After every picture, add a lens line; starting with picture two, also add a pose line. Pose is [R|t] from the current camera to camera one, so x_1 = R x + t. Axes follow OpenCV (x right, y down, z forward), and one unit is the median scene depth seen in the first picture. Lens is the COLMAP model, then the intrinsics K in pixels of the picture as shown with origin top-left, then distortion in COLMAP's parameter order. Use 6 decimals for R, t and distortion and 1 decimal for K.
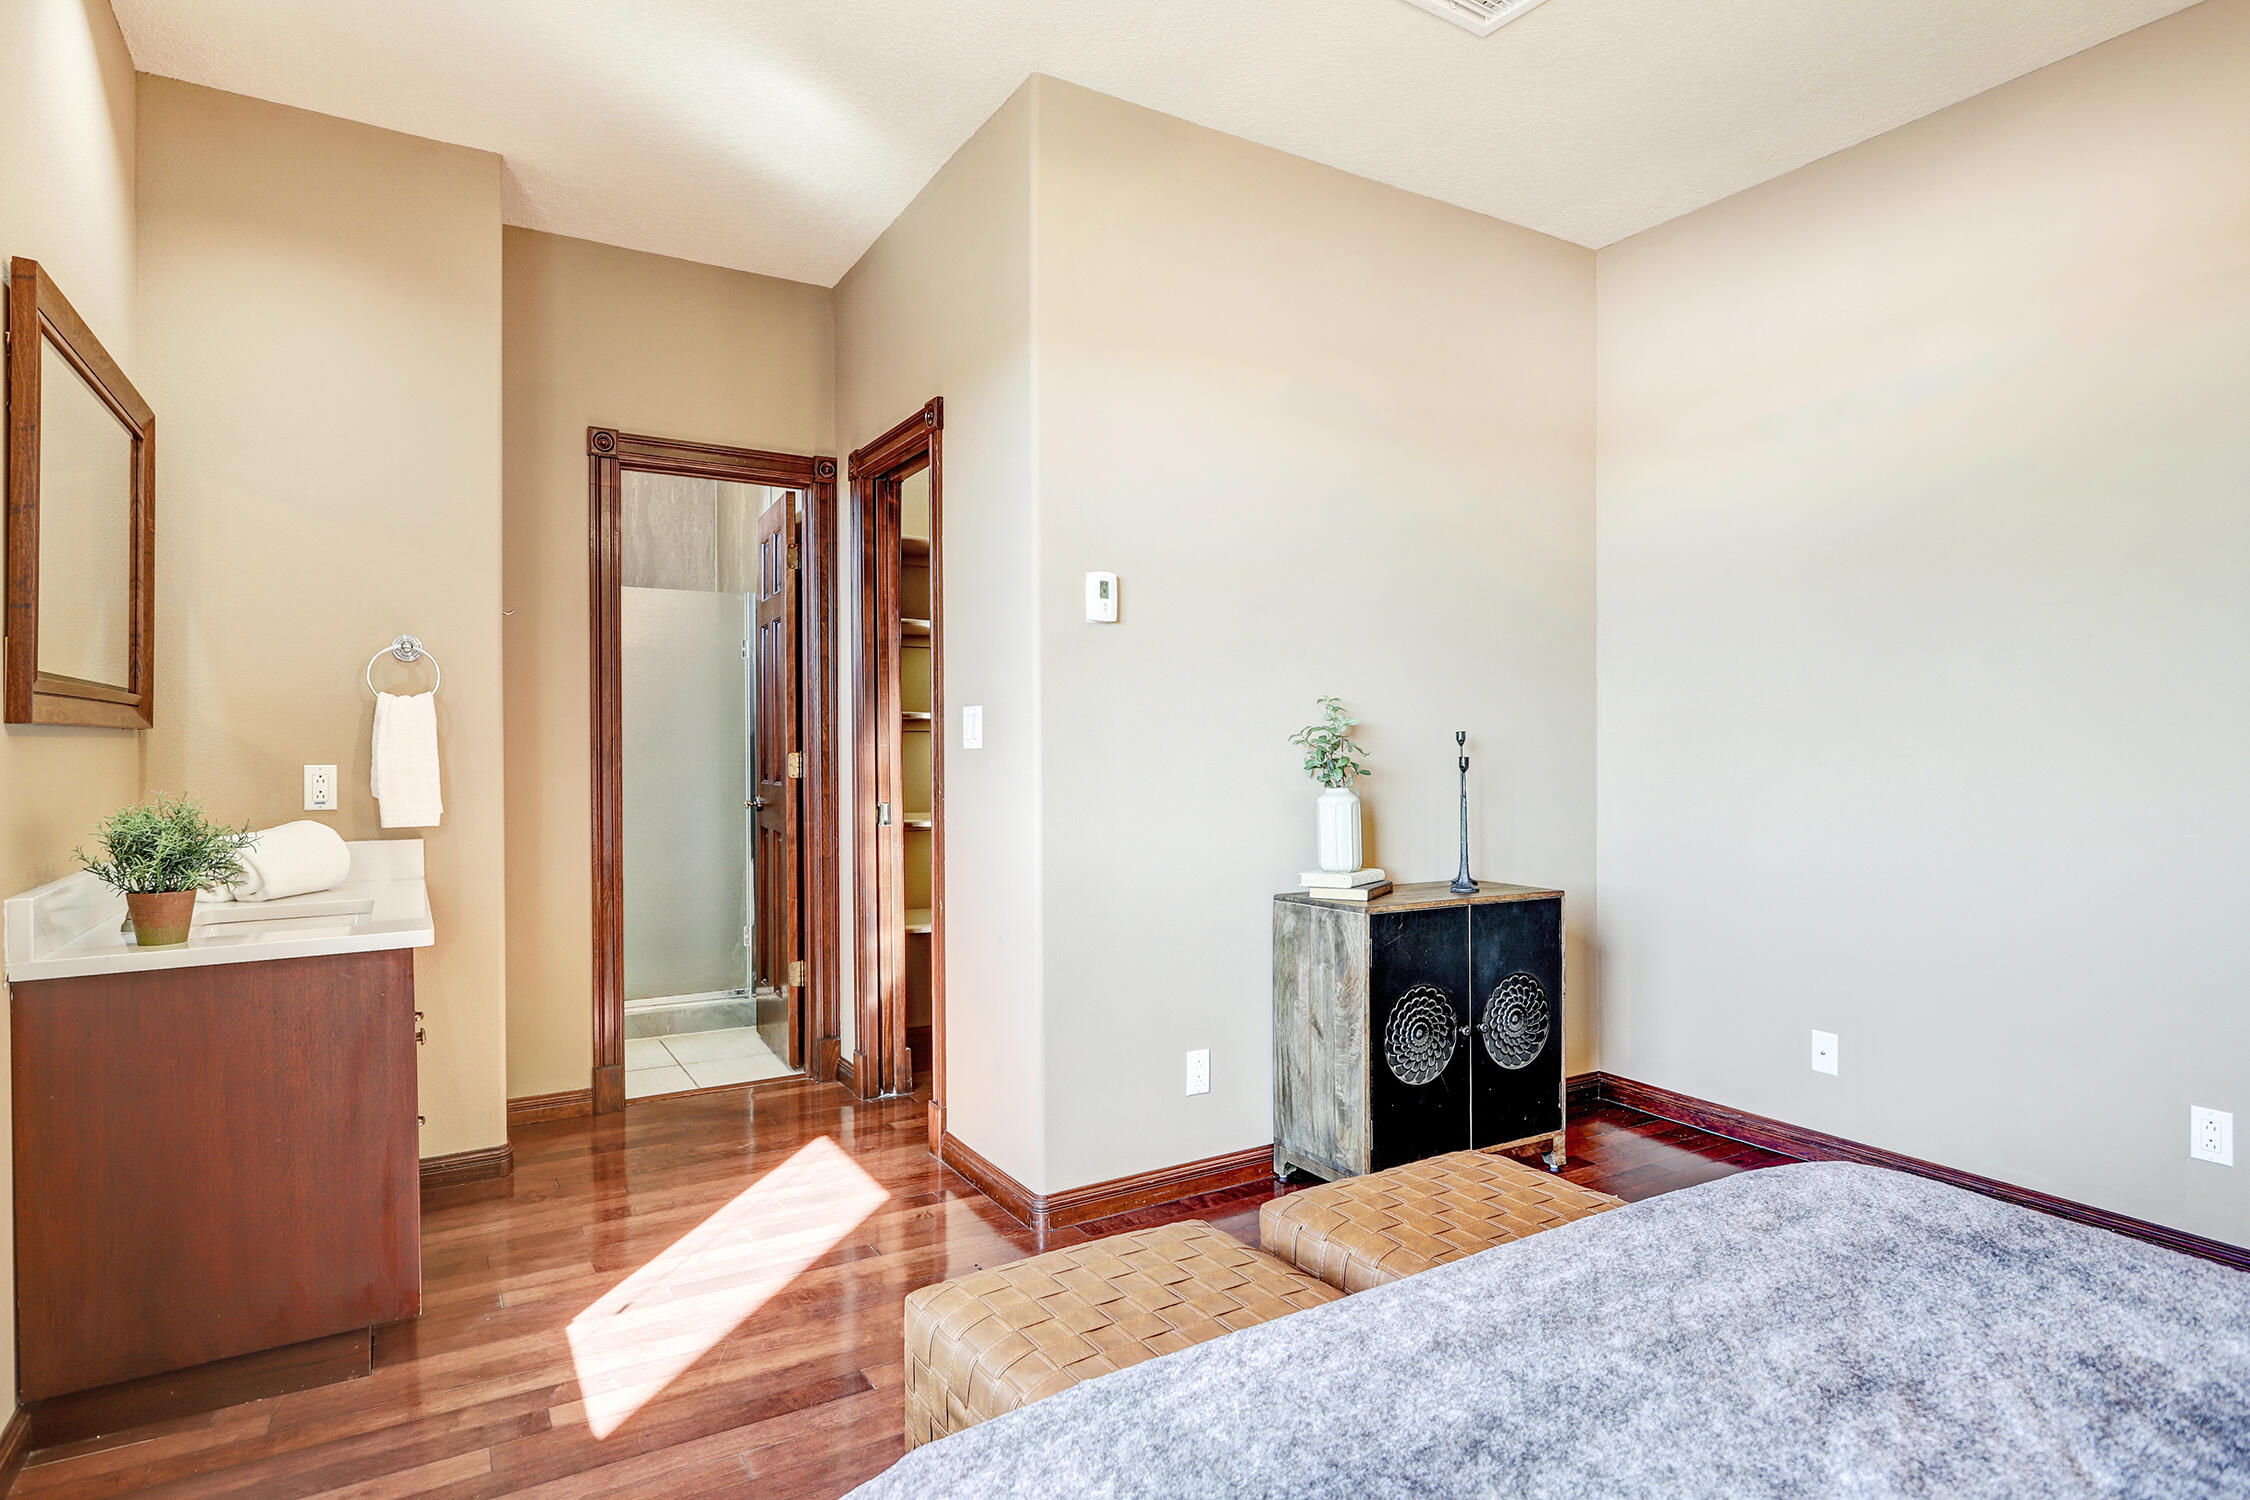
lens RADIAL K [[1186.0, 0, 1120.7], [0, 1186.0, 770.9], [0, 0, 1]] dist [-0.003033, -0.000203]
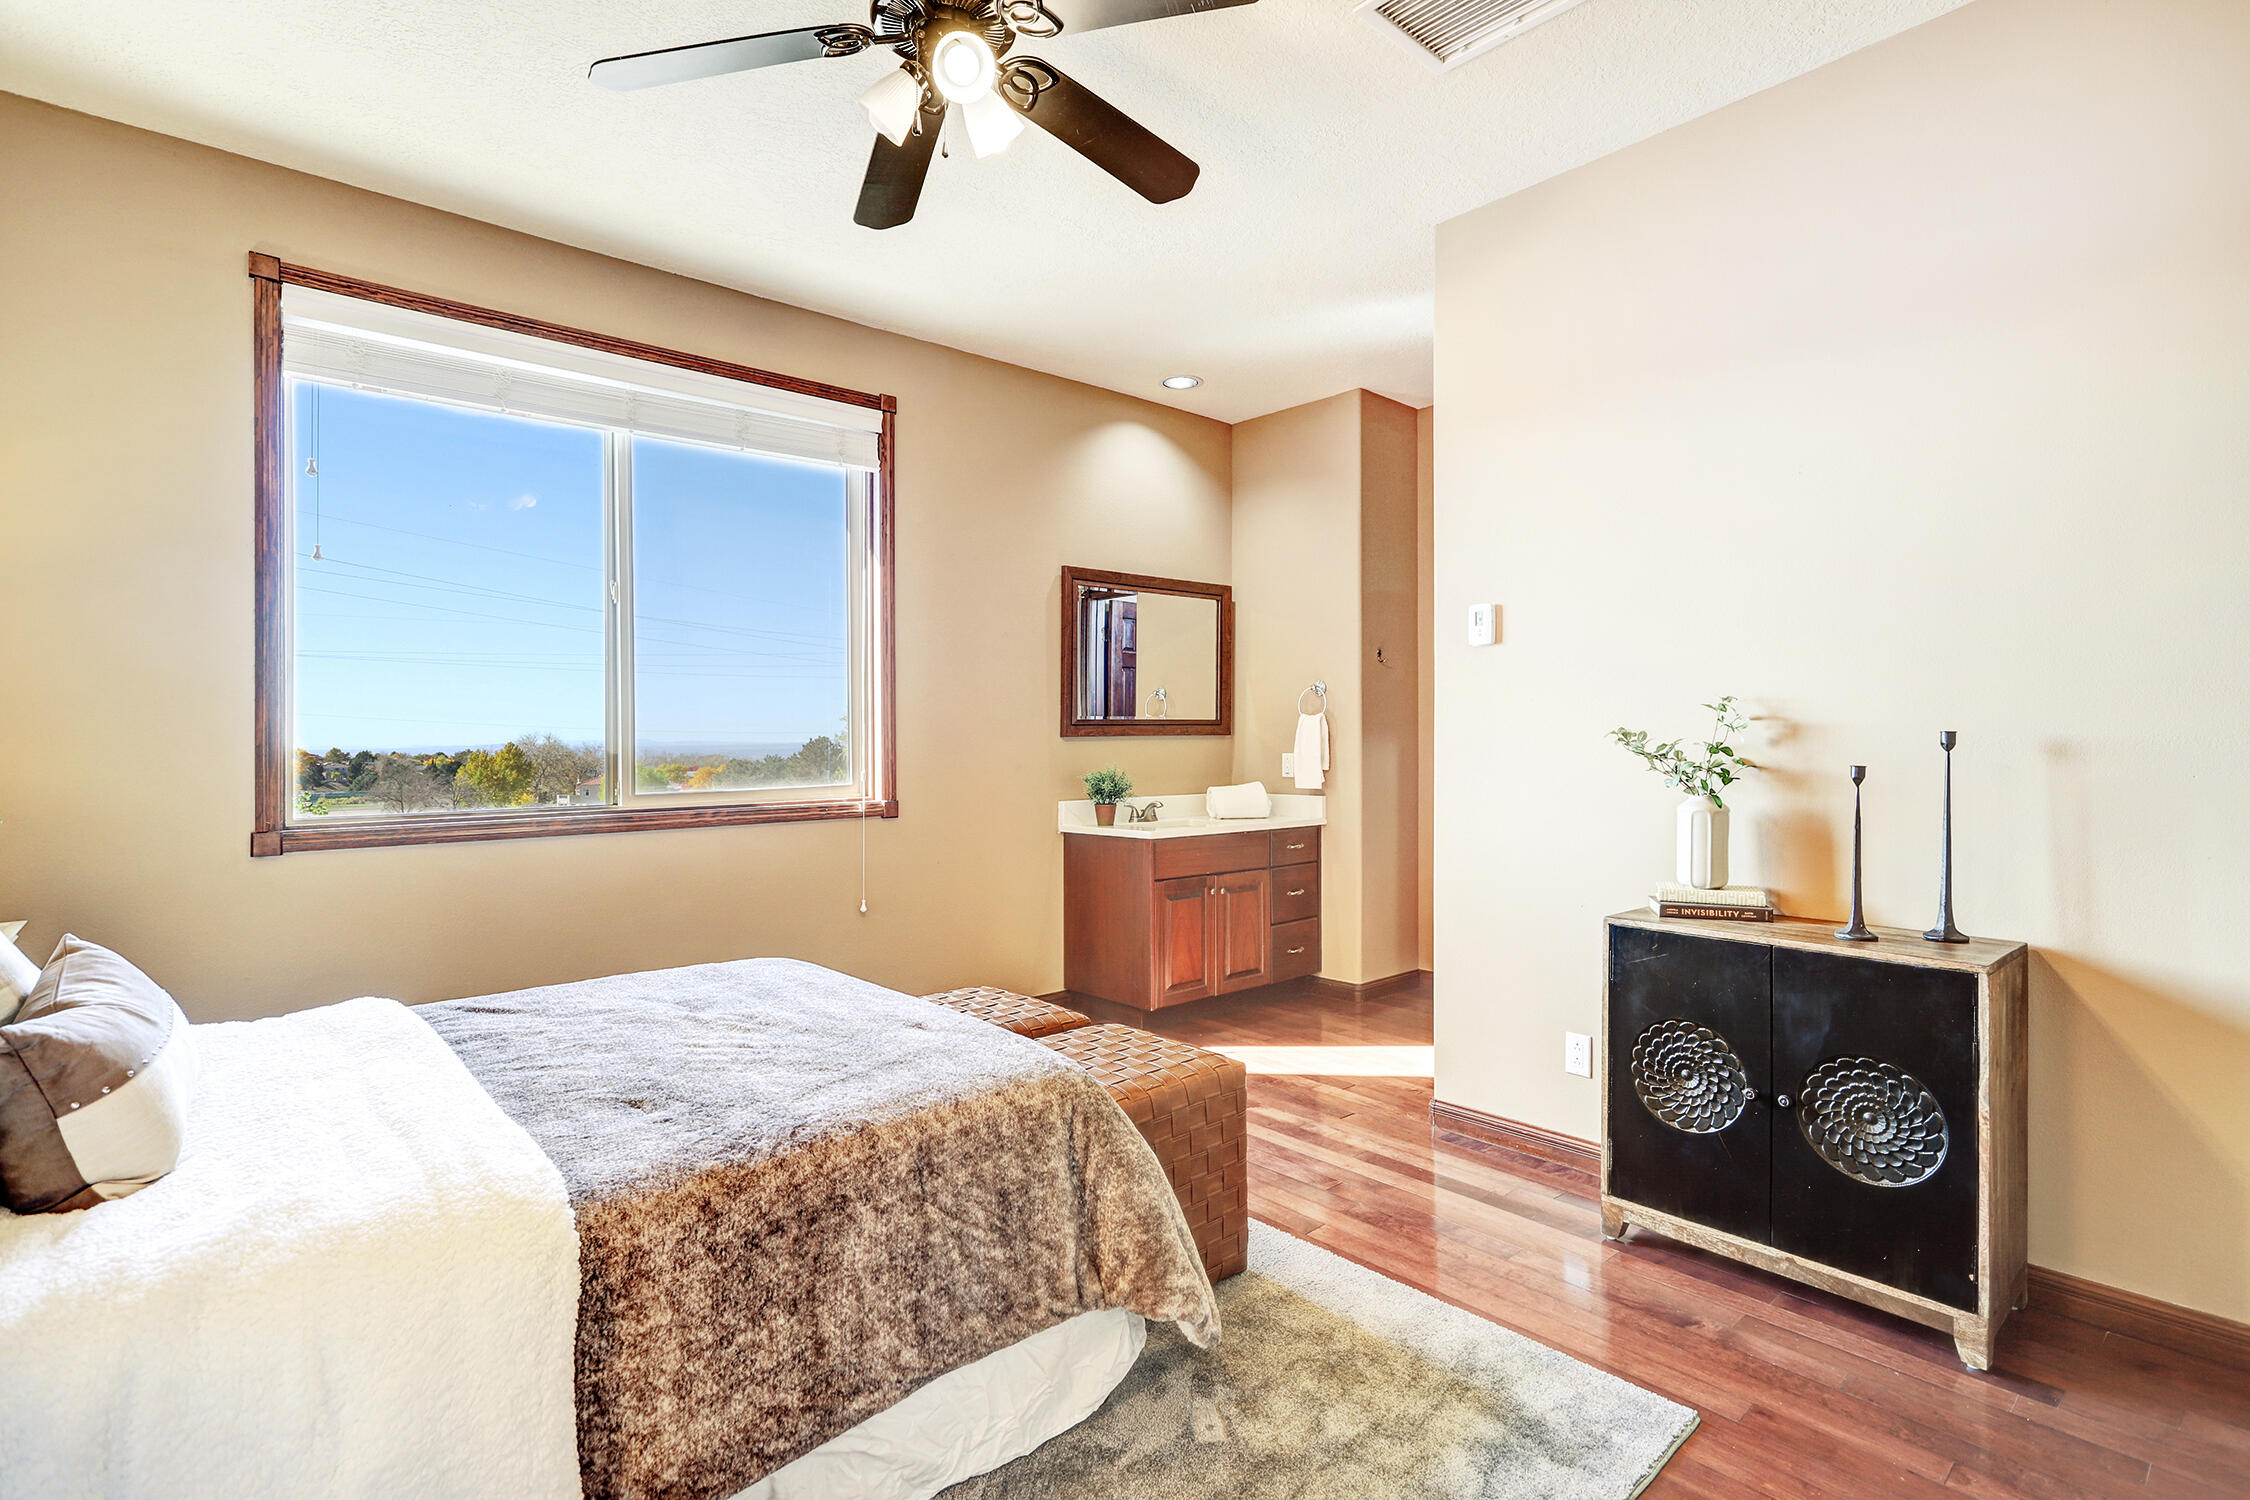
lens RADIAL K [[1079.9, 0, 1128.1], [0, 1079.9, 739.0], [0, 0, 1]] dist [0.001773, -0.000148]
pose [[0.185689, 0.005370, -0.982594, 0.952897], [-0.009950, 0.999944, 0.003585, -0.028385], [0.982558, 0.009111, 0.185732, 0.426144]]
